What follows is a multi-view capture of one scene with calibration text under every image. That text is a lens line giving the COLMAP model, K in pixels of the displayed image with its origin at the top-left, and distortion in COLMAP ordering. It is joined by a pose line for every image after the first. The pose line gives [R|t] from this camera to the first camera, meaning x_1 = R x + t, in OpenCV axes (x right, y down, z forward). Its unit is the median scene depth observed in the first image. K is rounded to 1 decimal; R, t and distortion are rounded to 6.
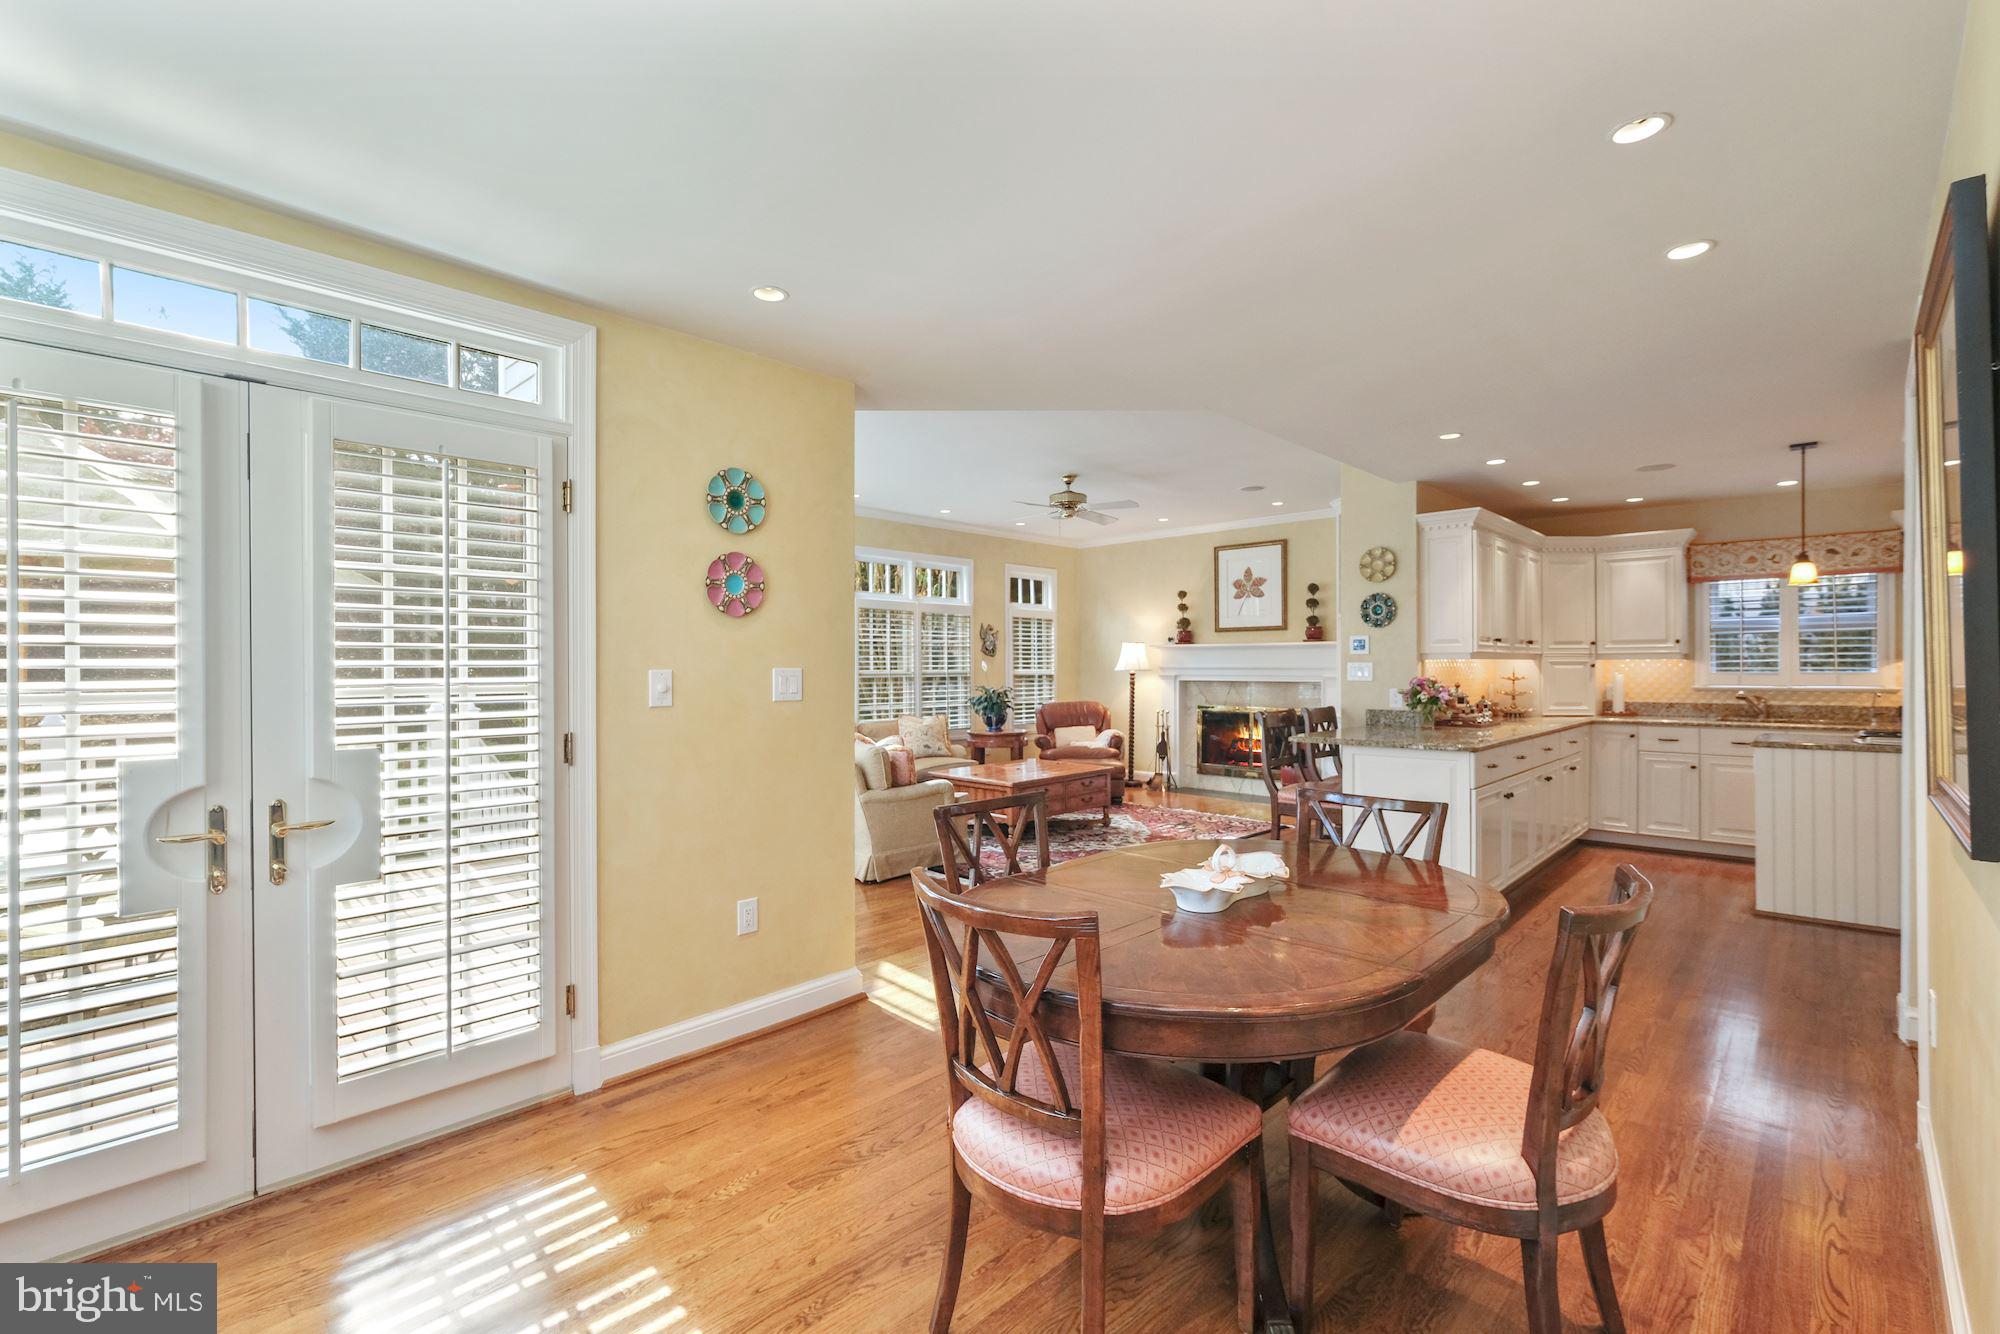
lens RADIAL K [[877.6, 0, 1001.0], [0, 877.6, 659.4], [0, 0, 1]] dist [-0.004723, 0.001089]
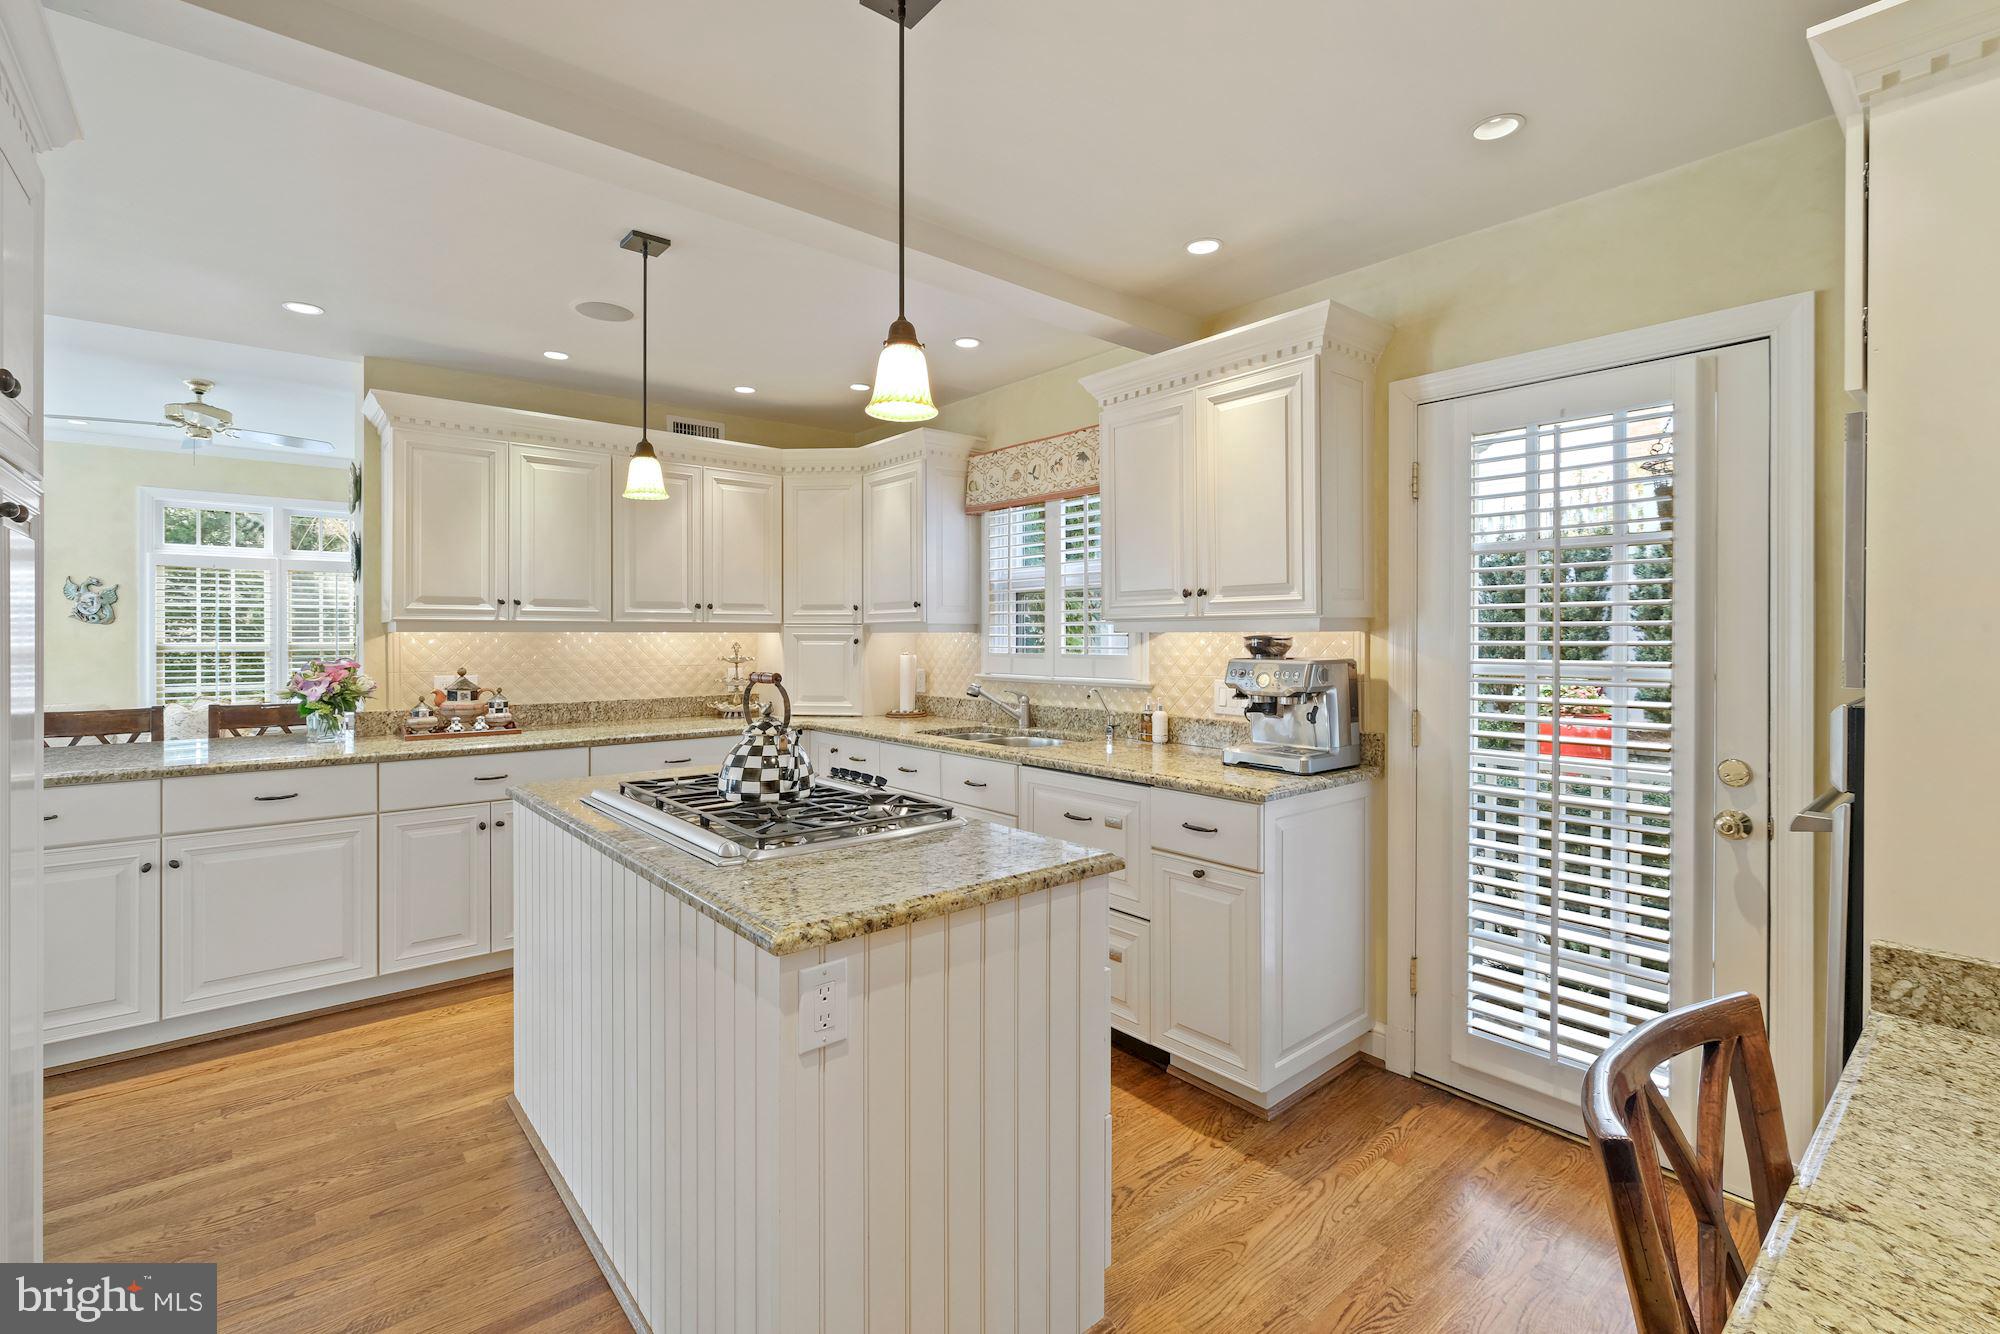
lens RADIAL K [[877.6, 0, 990.9], [0, 877.6, 639.4], [0, 0, 1]] dist [-0.004723, 0.001089]
pose [[0.994989, 0.002156, -0.099961, 0.895201], [-0.000431, 0.999851, 0.017273, -0.006235], [0.099984, -0.017144, 0.994841, 0.360955]]
